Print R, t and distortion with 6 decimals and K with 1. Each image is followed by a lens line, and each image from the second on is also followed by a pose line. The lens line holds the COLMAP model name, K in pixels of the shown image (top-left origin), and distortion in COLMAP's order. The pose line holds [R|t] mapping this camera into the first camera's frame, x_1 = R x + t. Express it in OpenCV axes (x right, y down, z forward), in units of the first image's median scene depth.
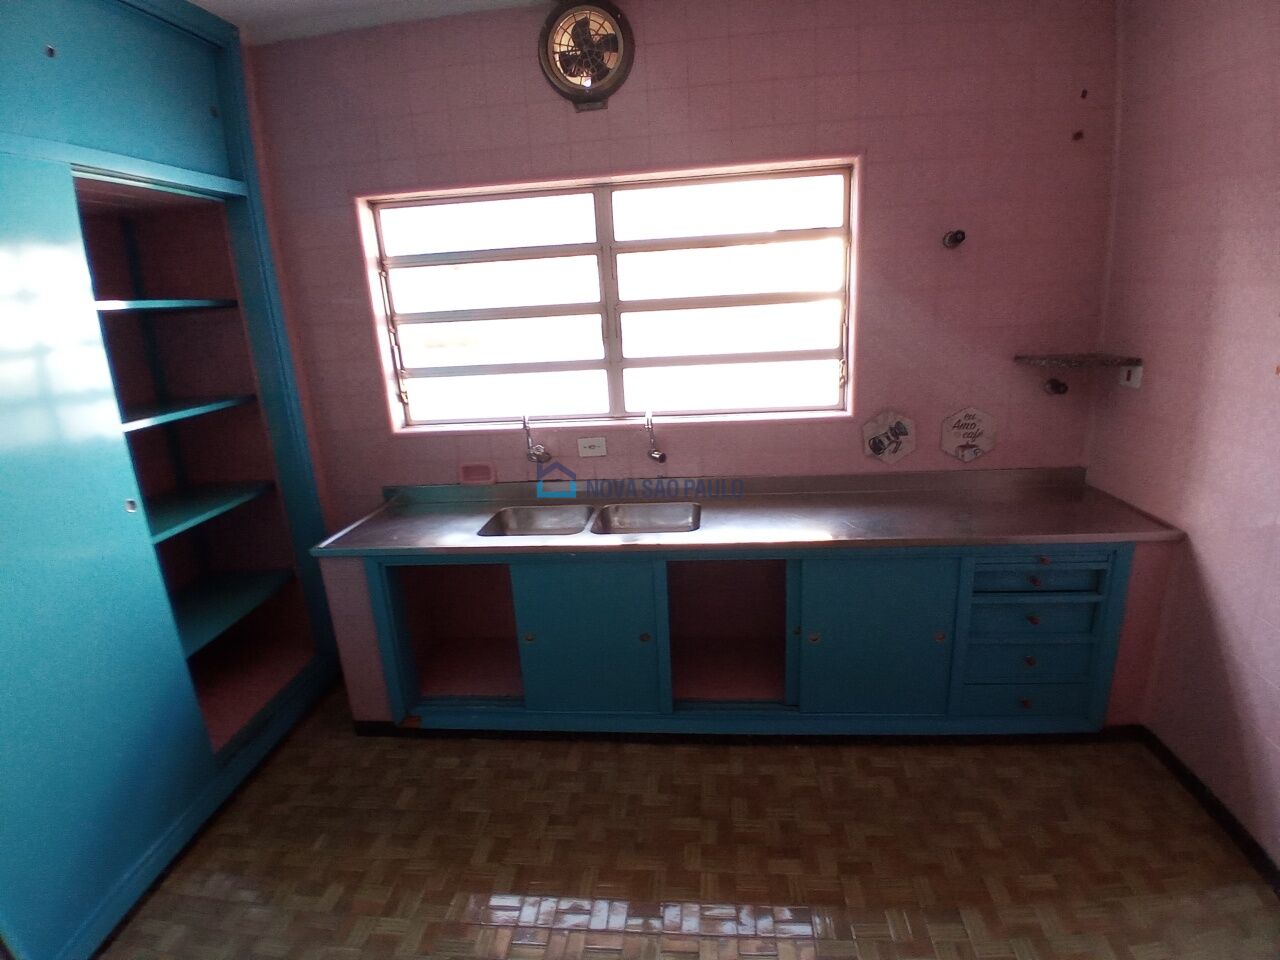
lens RADIAL K [[636.5, 0, 640.0], [0, 636.5, 480.0], [0, 0, 1]] dist [-0.000852, -0.000407]
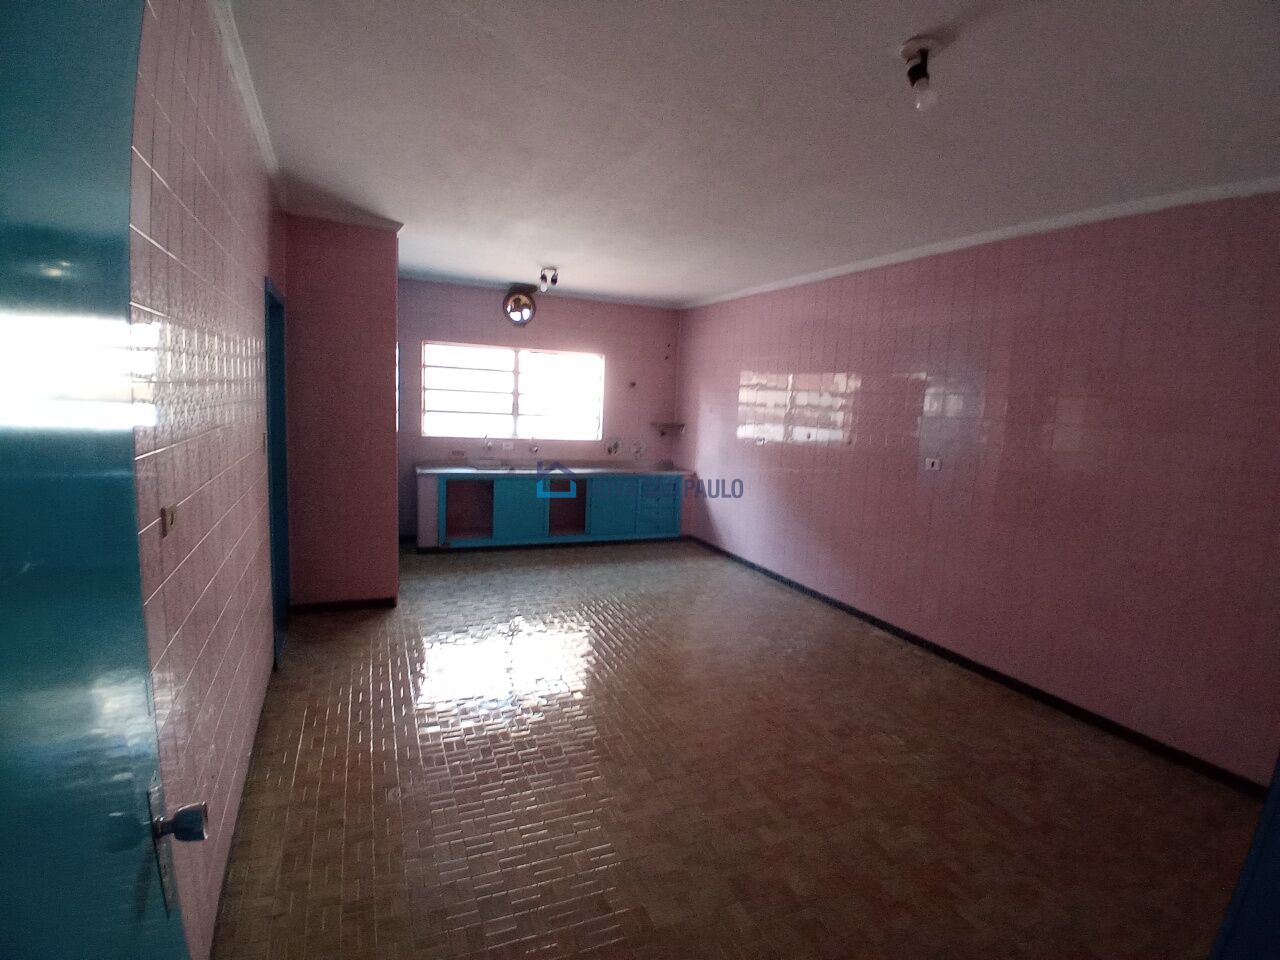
lens RADIAL K [[636.5, 0, 640.0], [0, 636.5, 480.0], [0, 0, 1]] dist [-0.000852, -0.000407]
pose [[0.876709, 0.038262, 0.479497, -0.876705], [0.042394, 0.986806, -0.156257, 0.534512], [-0.479149, 0.157320, 0.863520, -1.513836]]
